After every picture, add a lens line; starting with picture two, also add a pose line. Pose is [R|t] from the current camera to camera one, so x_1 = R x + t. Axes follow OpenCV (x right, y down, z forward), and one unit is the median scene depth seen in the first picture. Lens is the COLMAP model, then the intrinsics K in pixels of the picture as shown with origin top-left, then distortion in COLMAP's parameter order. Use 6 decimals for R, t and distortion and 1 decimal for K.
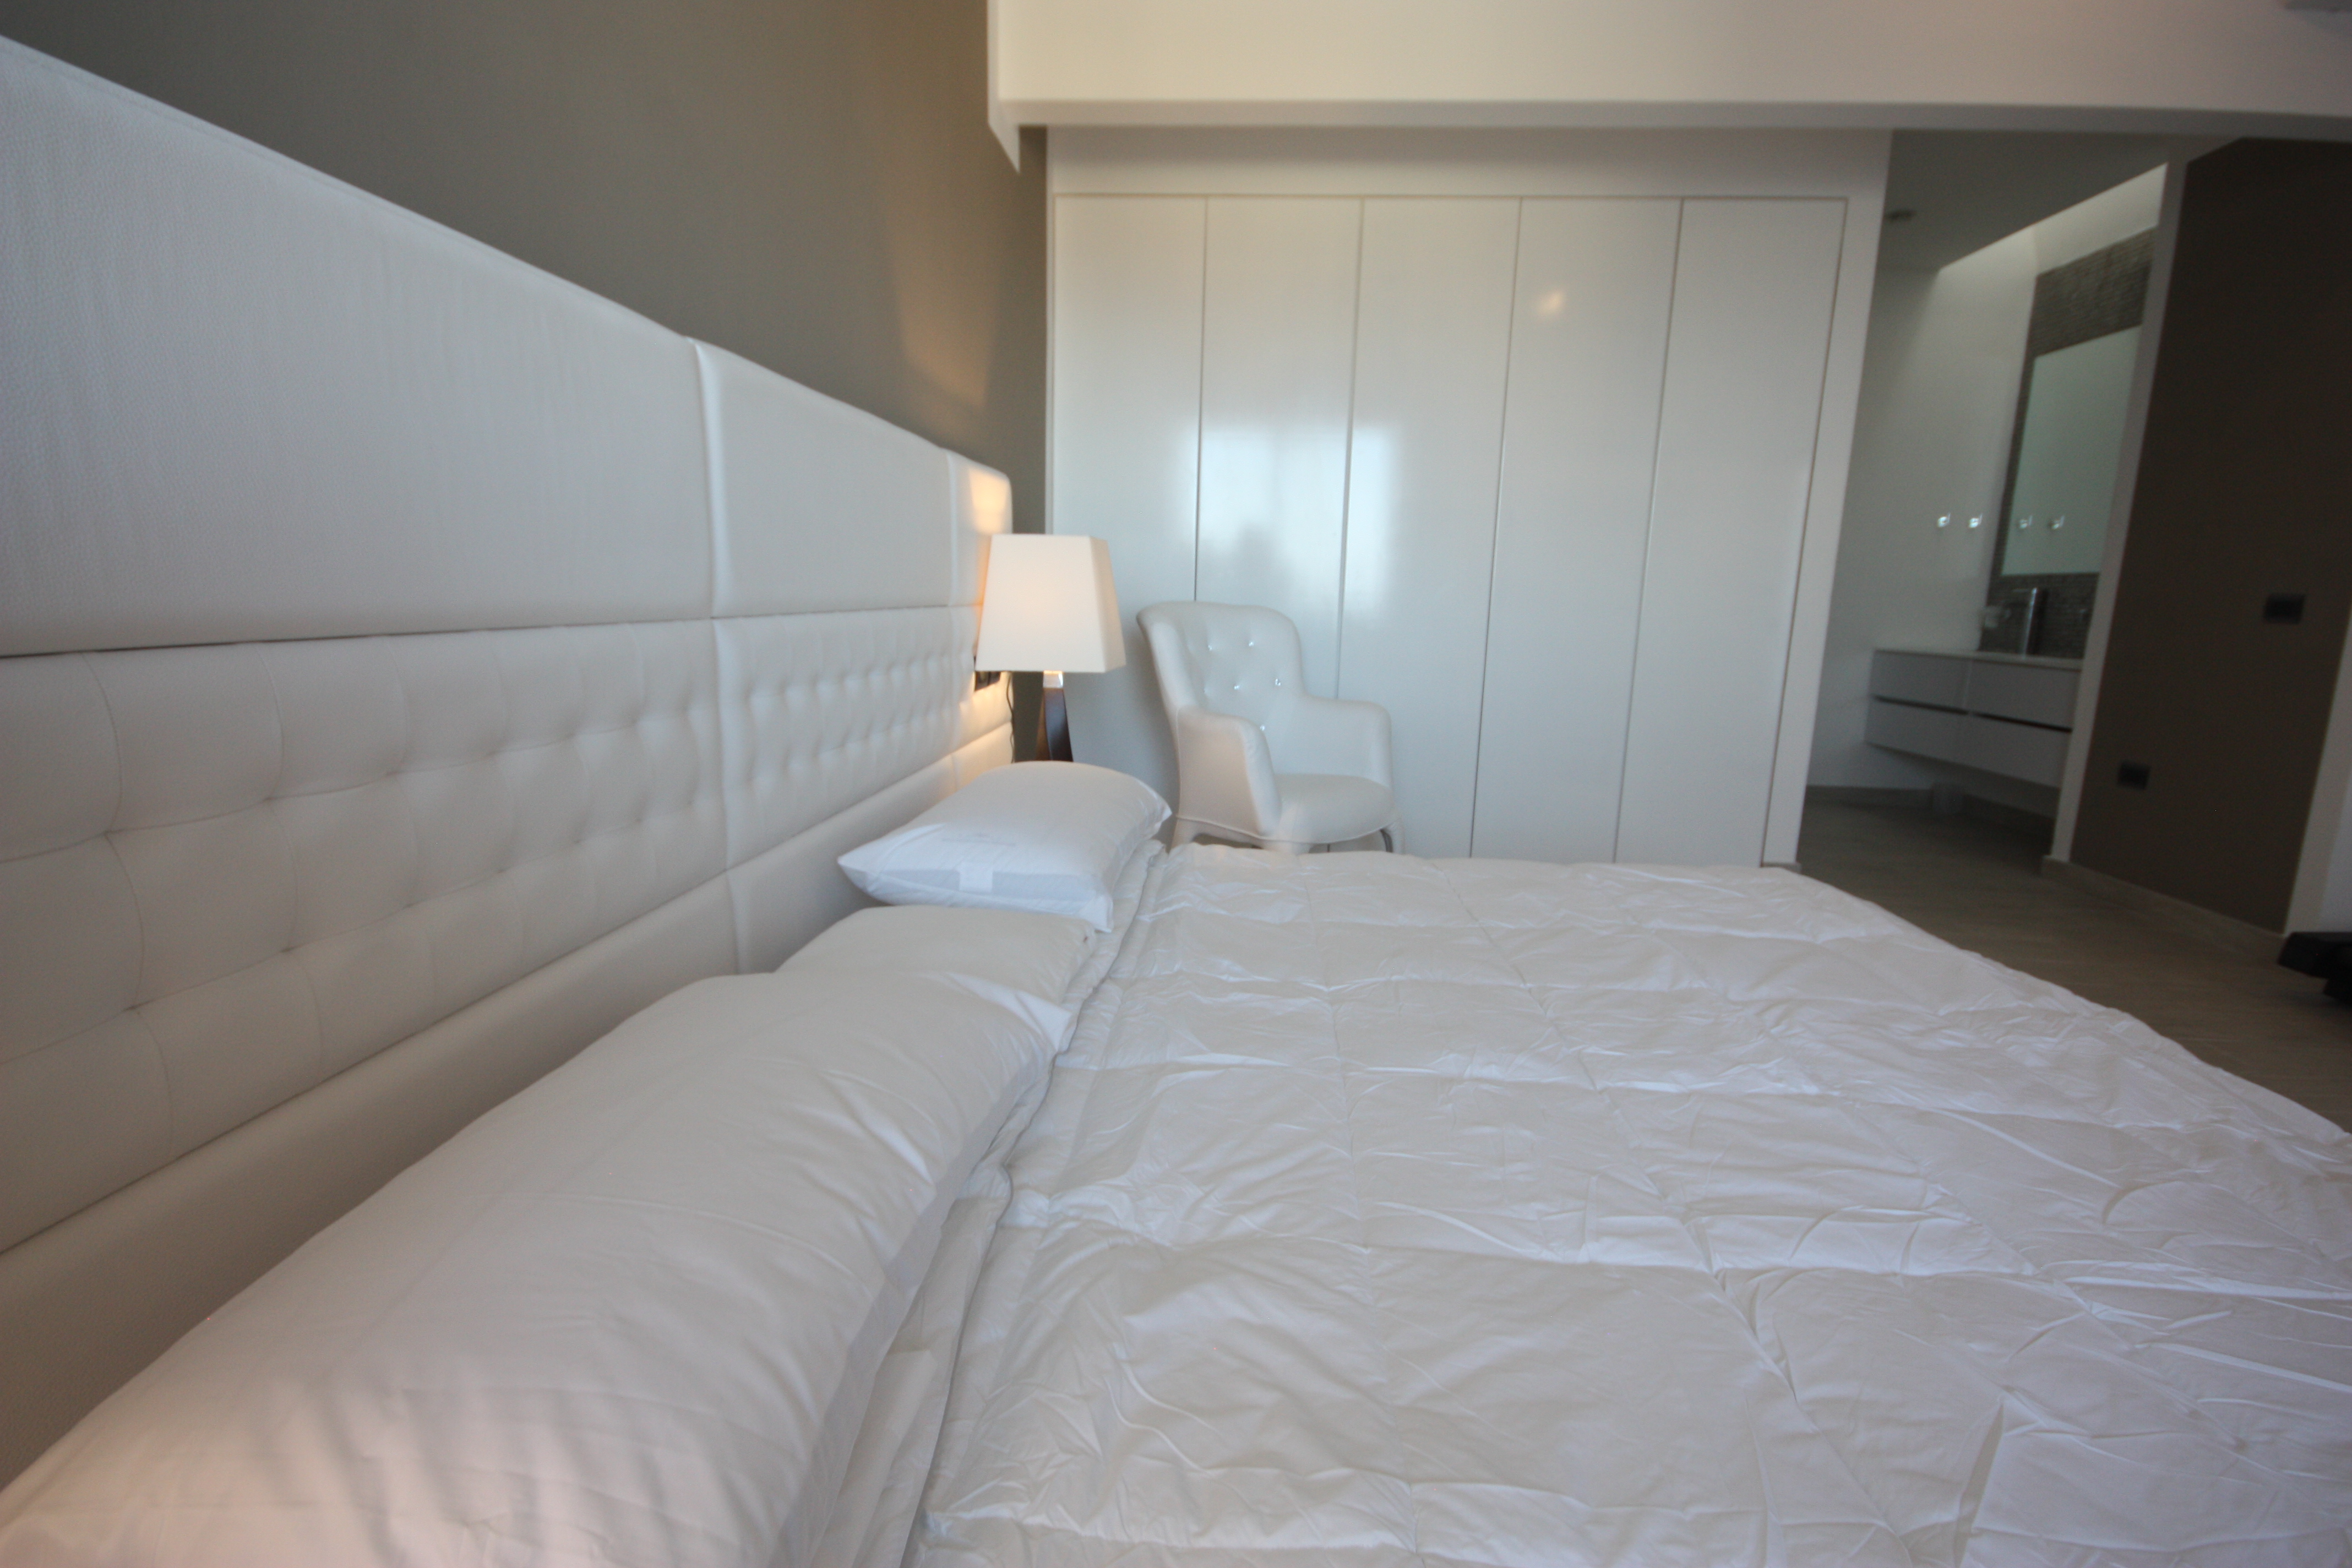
lens RADIAL K [[1084.6, 0, 1176.0], [0, 1084.6, 784.0], [0, 0, 1]] dist [0.000034, -0.000034]
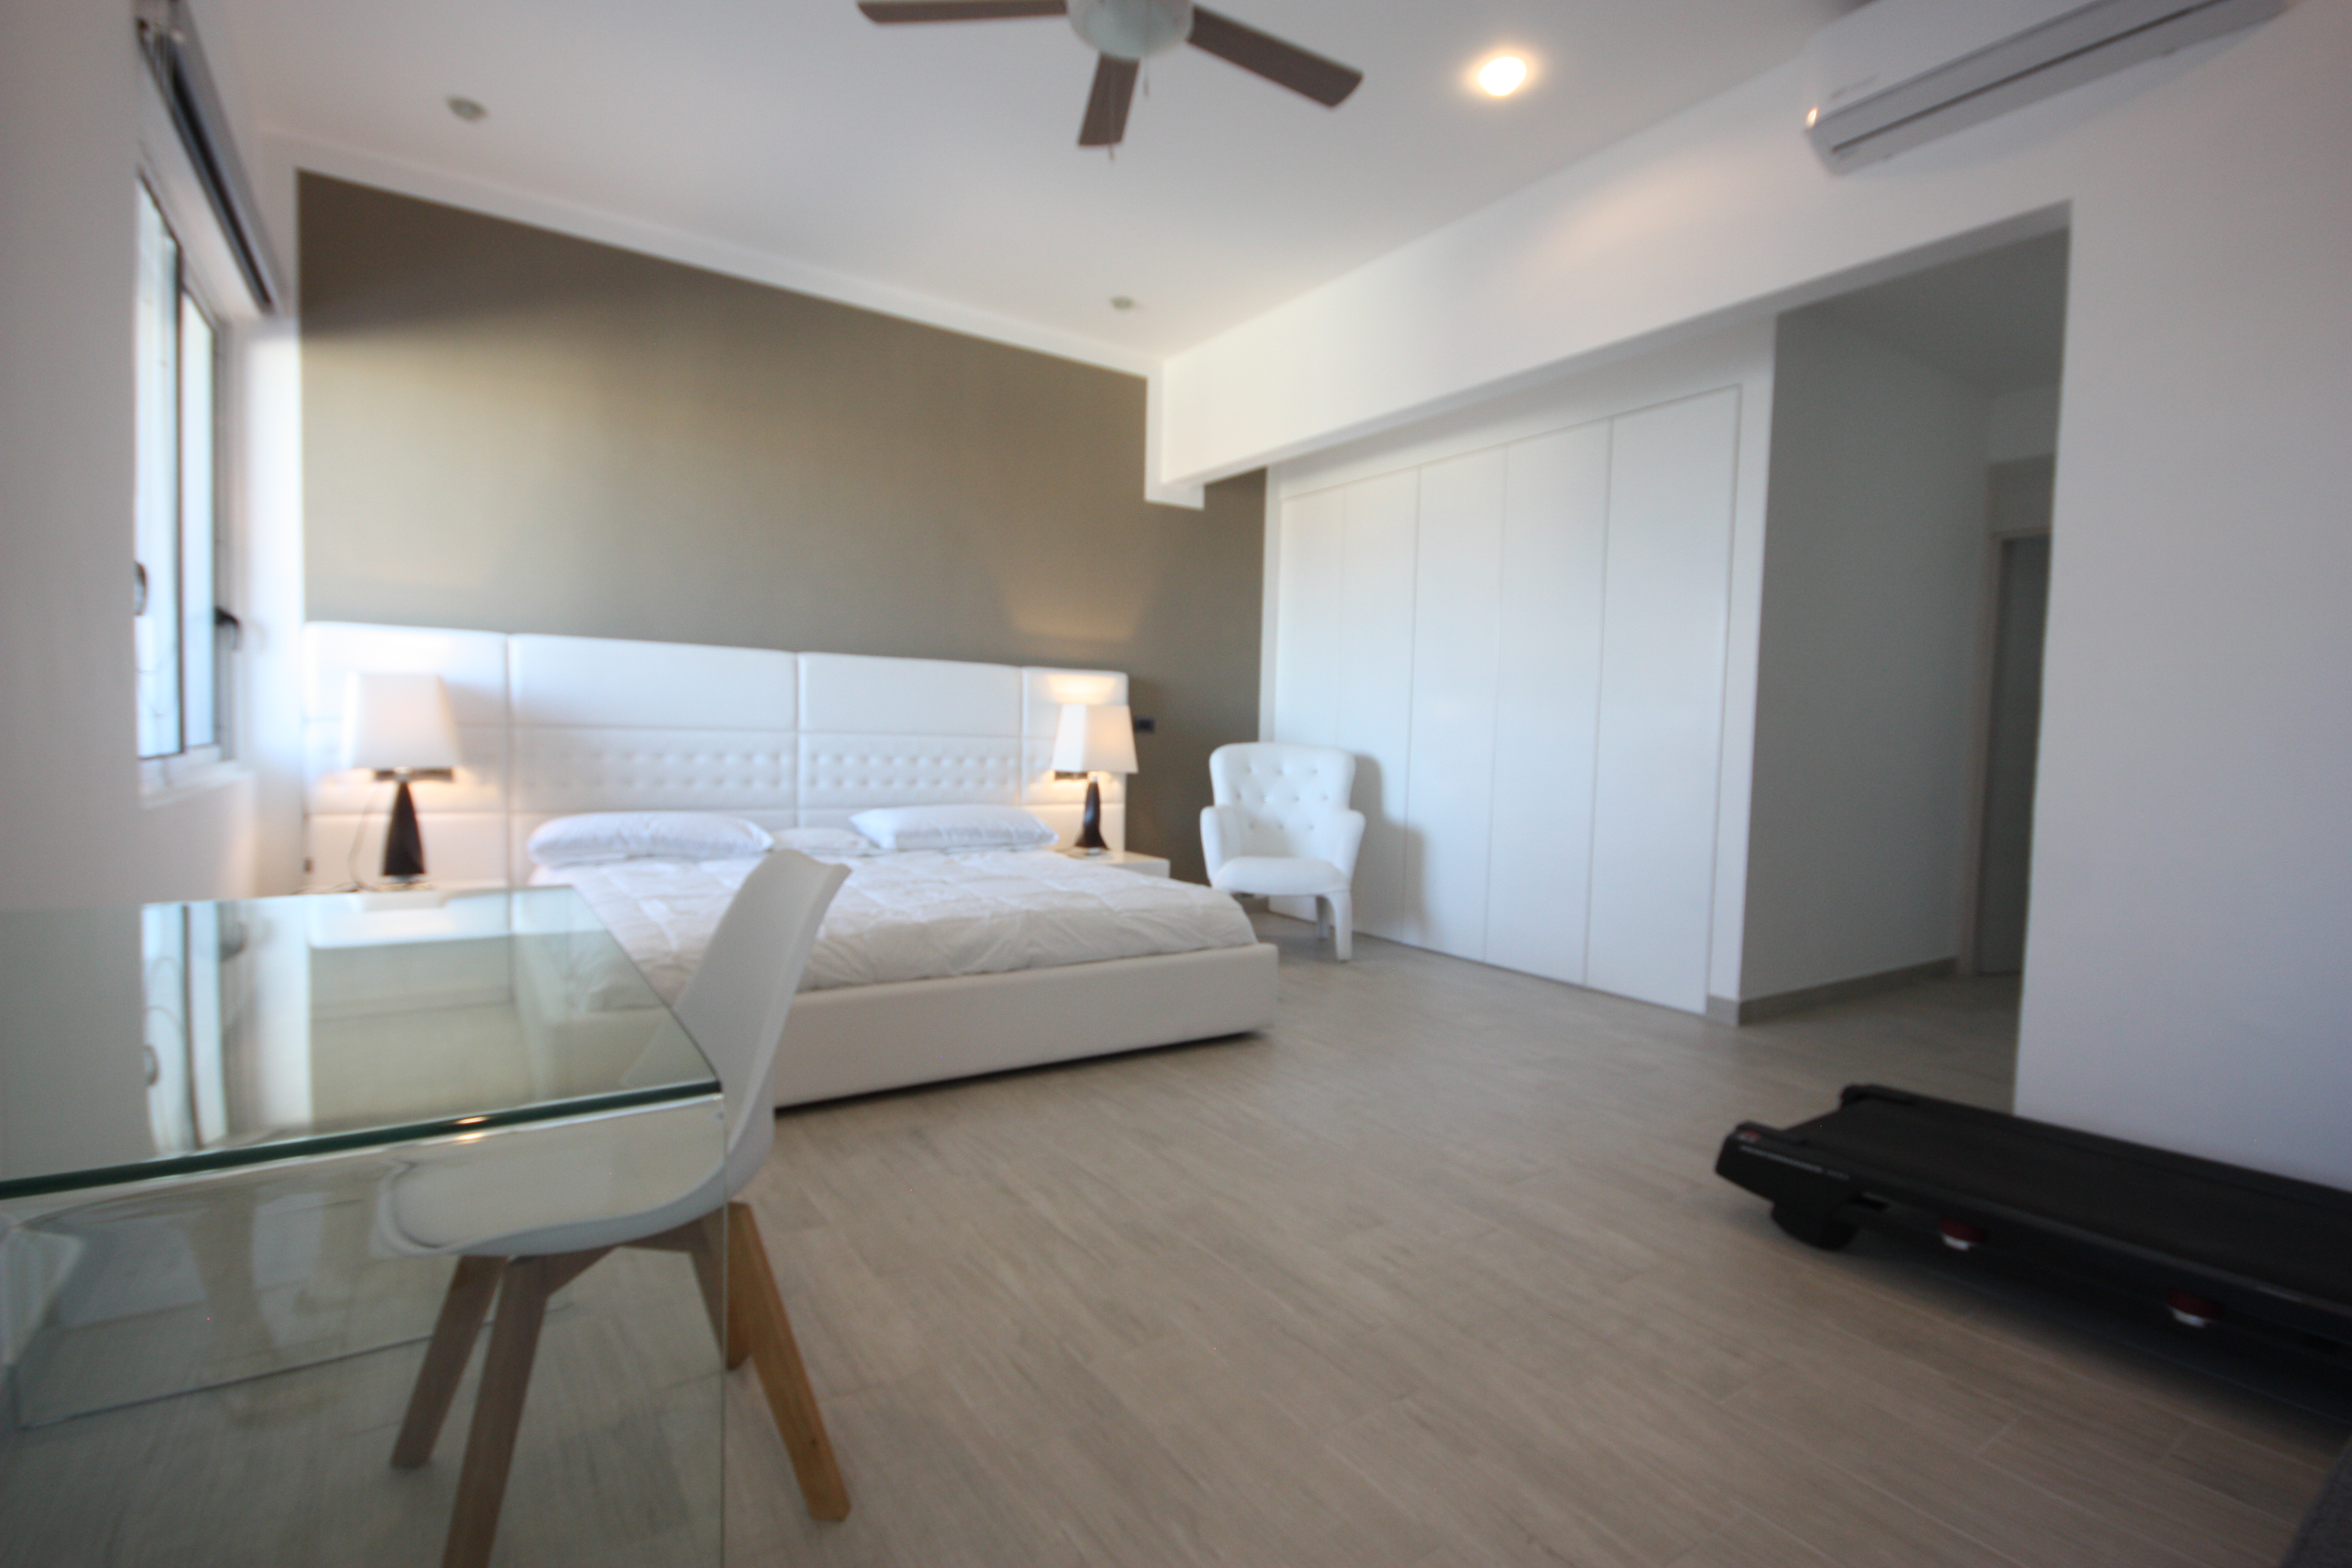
lens RADIAL K [[1084.6, 0, 1176.0], [0, 1084.6, 784.0], [0, 0, 1]] dist [0.000034, -0.000034]
pose [[0.613951, 0.027464, -0.788866, 1.225486], [-0.152195, 0.984760, -0.084165, 0.045294], [0.774533, 0.171735, 0.608774, -0.053384]]
